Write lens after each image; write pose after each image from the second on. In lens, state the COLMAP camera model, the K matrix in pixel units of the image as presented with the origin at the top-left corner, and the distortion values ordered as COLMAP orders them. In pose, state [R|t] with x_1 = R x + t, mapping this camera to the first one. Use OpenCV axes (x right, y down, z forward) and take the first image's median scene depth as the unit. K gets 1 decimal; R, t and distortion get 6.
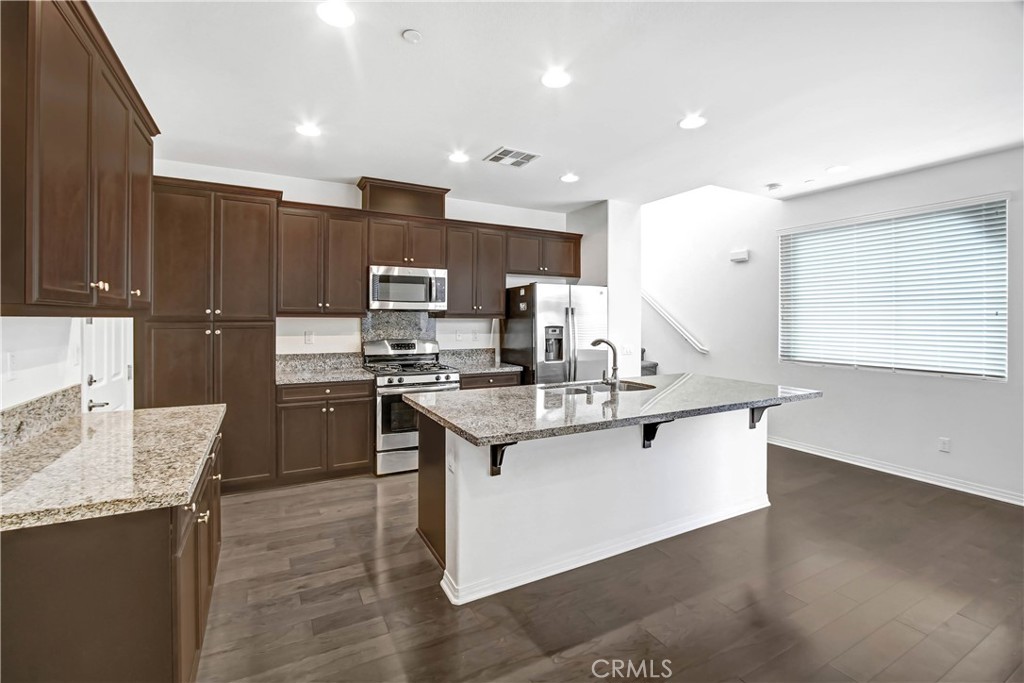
lens RADIAL K [[453.3, 0, 513.3], [0, 453.3, 313.5], [0, 0, 1]] dist [-0.022899, 0.000024]
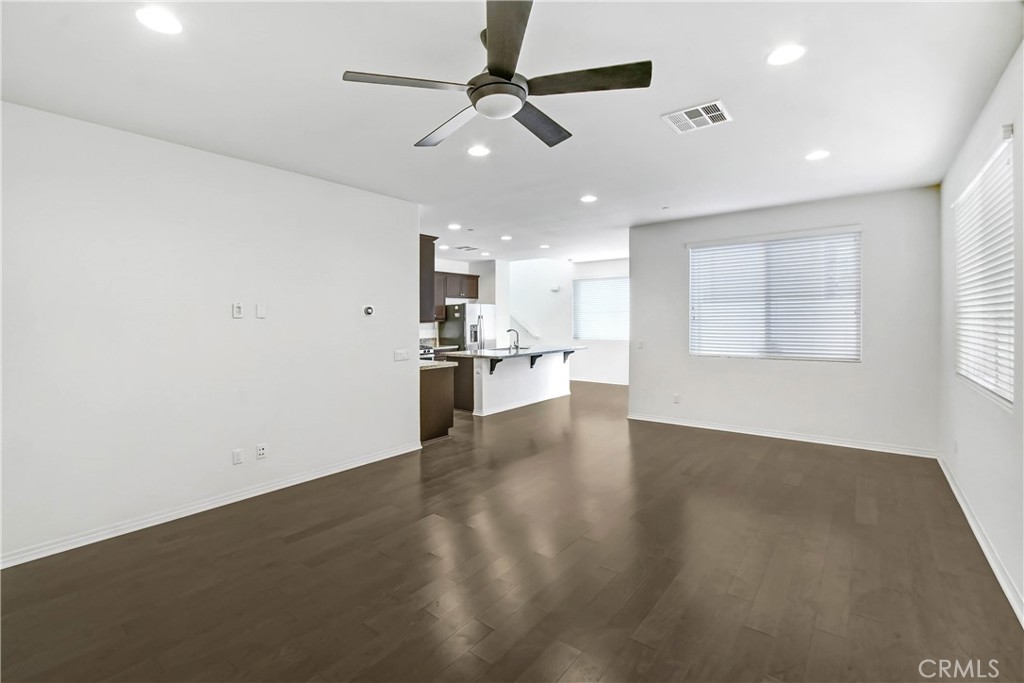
lens RADIAL K [[453.3, 0, 513.3], [0, 453.3, 313.5], [0, 0, 1]] dist [-0.022899, 0.000024]
pose [[0.916385, -0.007277, 0.400233, -0.531027], [0.007712, 0.999970, 0.000523, -0.020673], [-0.400225, 0.002608, 0.916413, -0.867991]]
